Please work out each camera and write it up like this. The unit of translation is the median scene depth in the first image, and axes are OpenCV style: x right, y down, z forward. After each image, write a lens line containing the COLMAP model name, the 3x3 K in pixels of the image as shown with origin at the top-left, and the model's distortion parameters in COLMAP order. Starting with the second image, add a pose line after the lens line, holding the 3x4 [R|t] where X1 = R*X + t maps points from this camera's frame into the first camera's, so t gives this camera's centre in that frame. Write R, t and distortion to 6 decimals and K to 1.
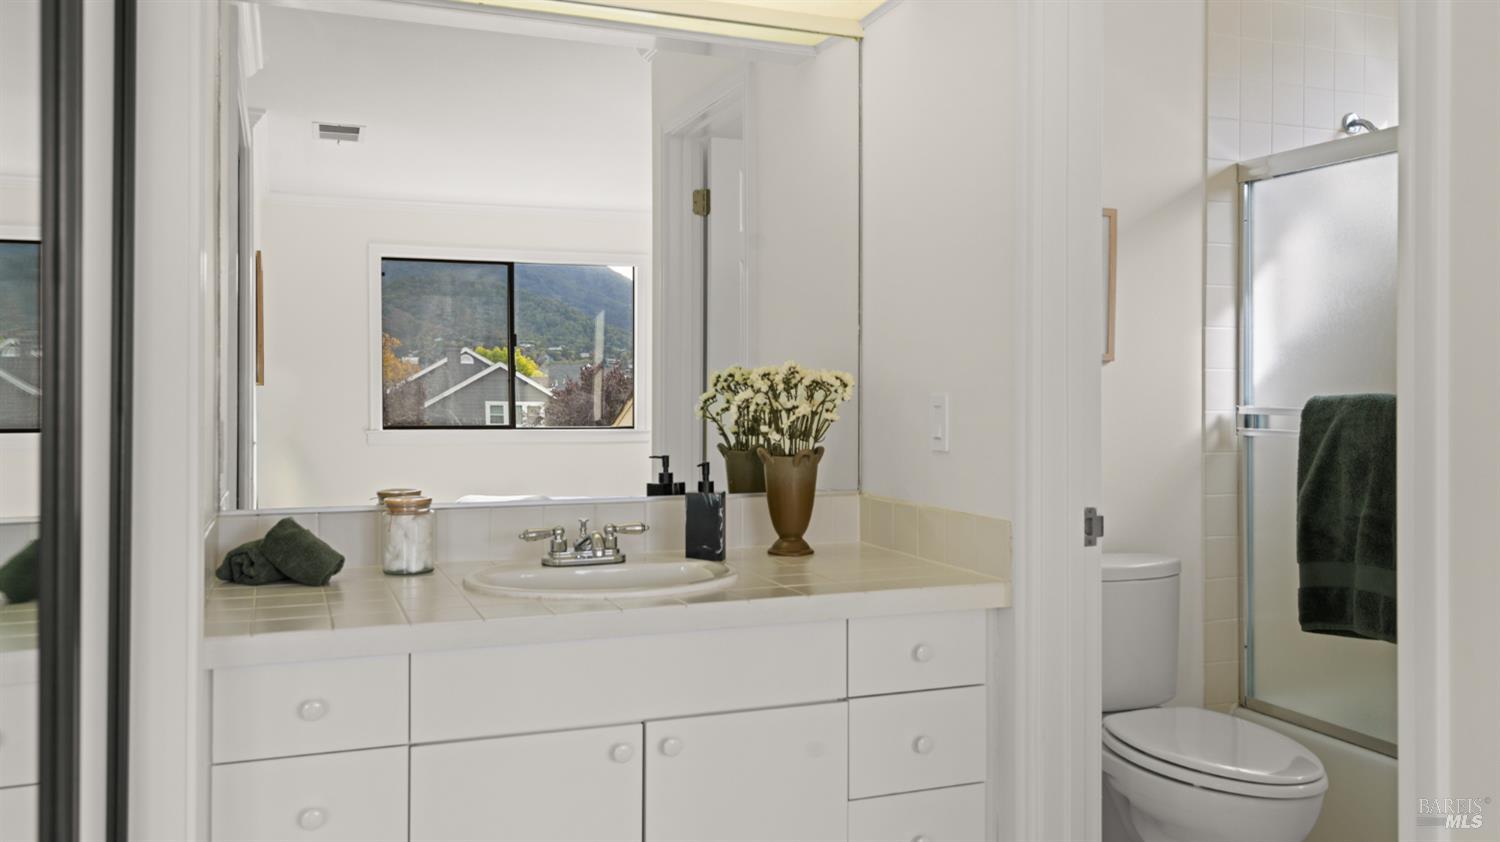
lens RADIAL K [[1266.3, 0, 750.1], [0, 1266.3, 412.5], [0, 0, 1]] dist [0.010628, 0.002202]
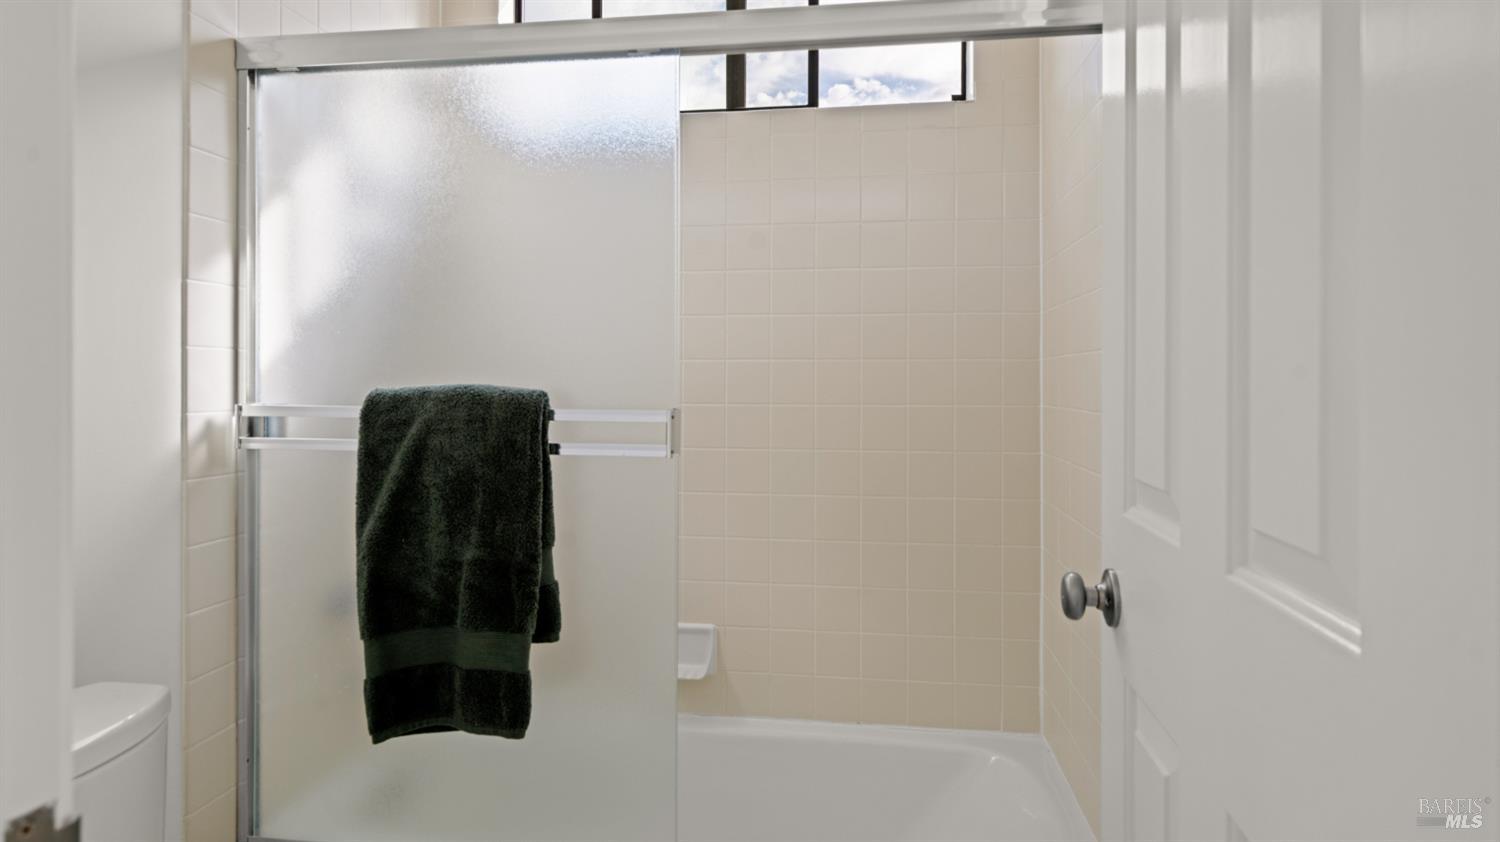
lens RADIAL K [[866.5, 0, 748.1], [0, 866.5, 376.5], [0, 0, 1]] dist [0.004691, 0.000795]
pose [[0.511172, 0.004668, 0.859466, 0.142260], [0.017073, 0.999733, -0.015585, -0.008842], [-0.859309, 0.022640, 0.510956, 0.585490]]
